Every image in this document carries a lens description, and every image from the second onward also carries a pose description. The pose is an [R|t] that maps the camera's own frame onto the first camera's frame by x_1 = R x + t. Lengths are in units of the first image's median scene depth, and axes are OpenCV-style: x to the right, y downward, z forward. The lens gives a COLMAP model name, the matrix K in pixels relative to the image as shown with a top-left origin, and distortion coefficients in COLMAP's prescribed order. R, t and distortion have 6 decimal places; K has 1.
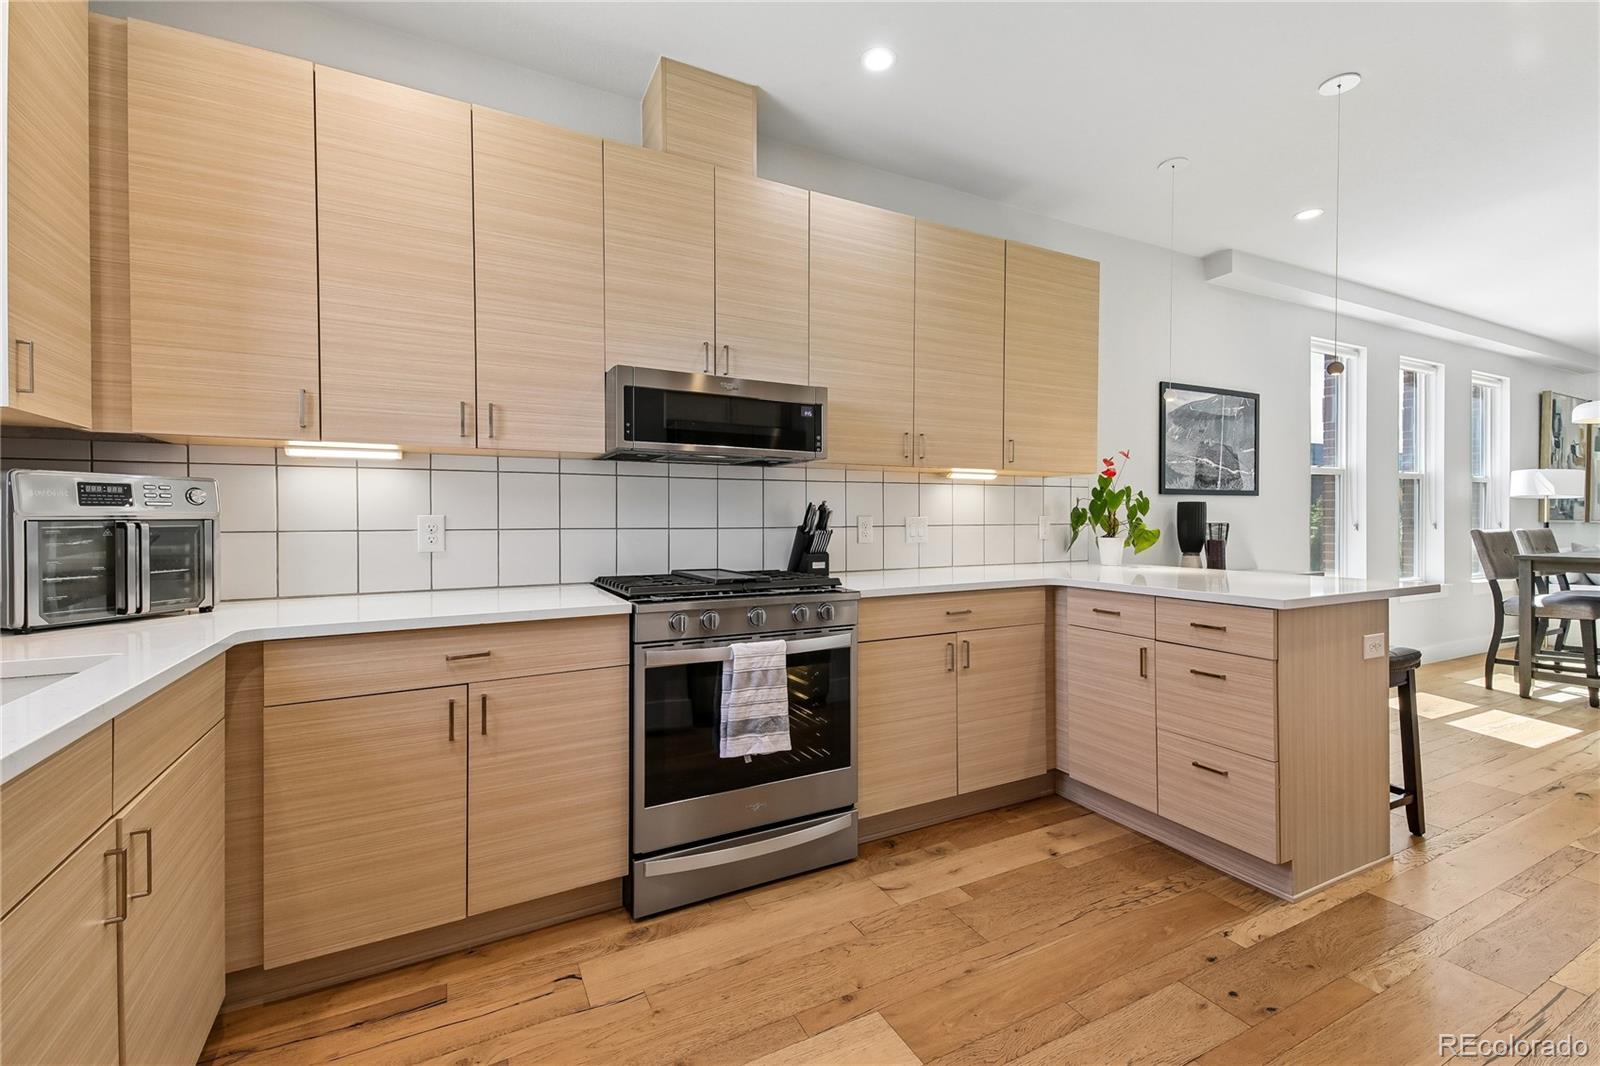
lens RADIAL K [[686.3, 0, 807.2], [0, 686.3, 518.4], [0, 0, 1]] dist [0.032661, -0.017029]
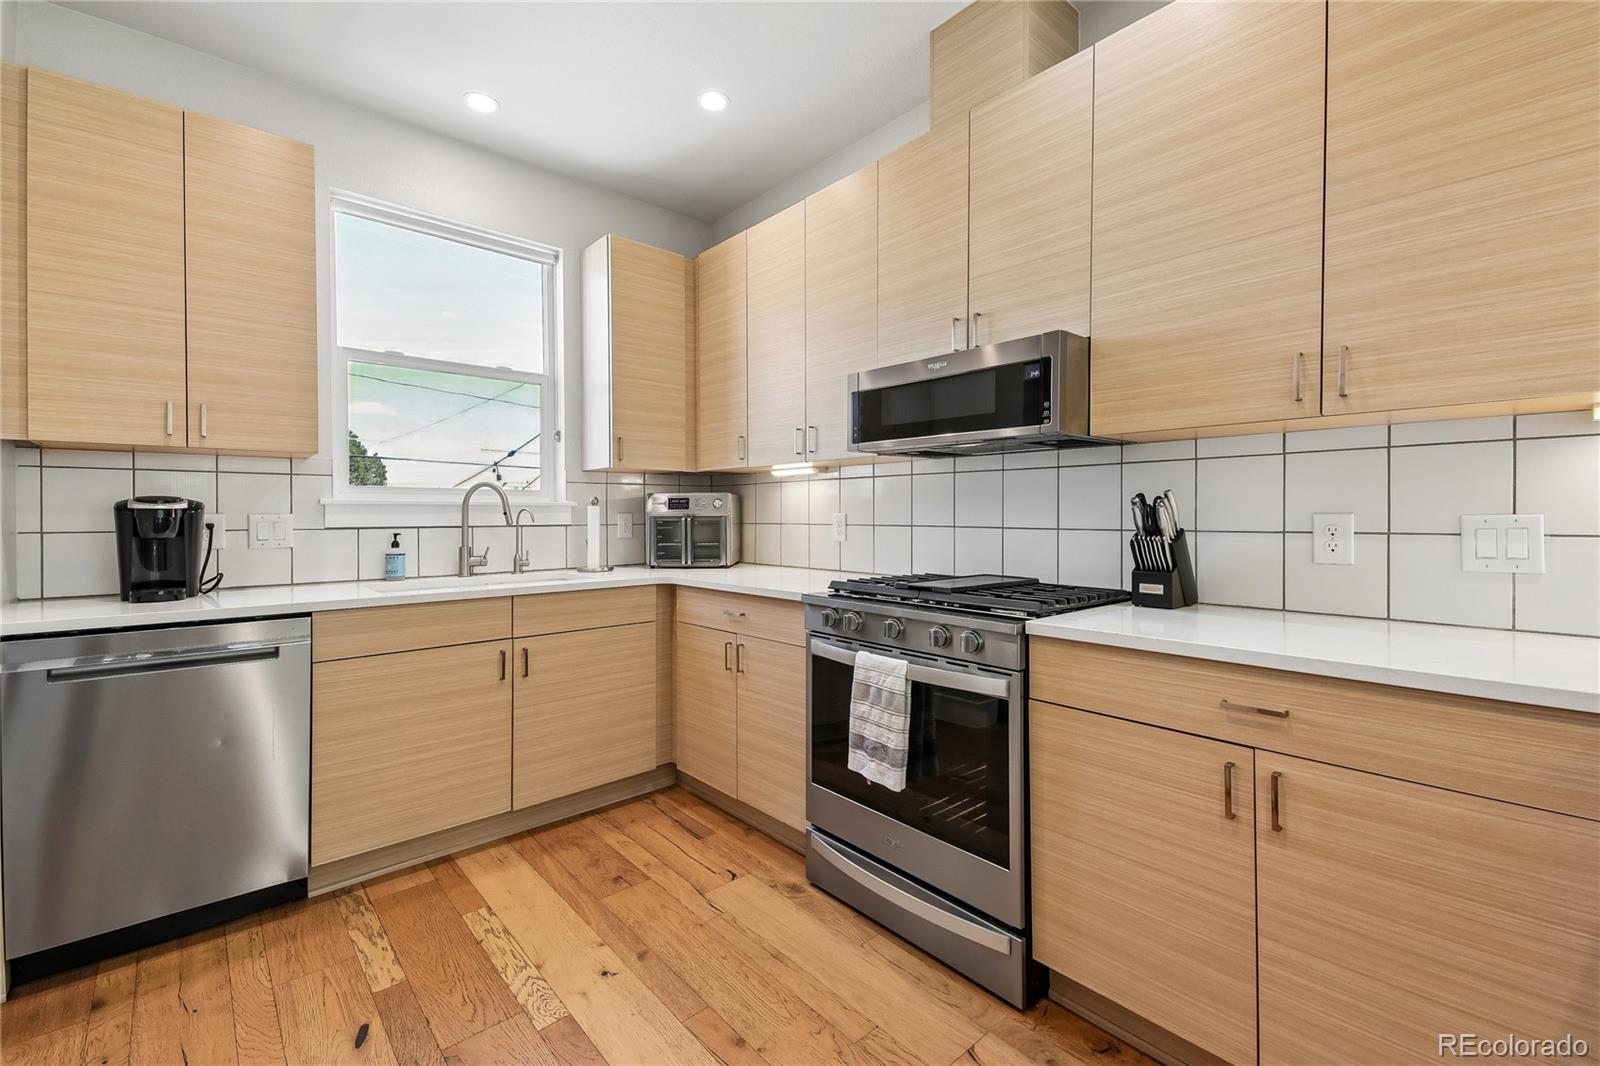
lens RADIAL K [[686.3, 0, 807.2], [0, 686.3, 518.4], [0, 0, 1]] dist [0.032661, -0.017029]
pose [[0.228307, 0.005561, -0.973573, 0.777660], [-0.003093, 0.999983, 0.004987, -0.002448], [0.973584, 0.001873, 0.228320, 0.706385]]
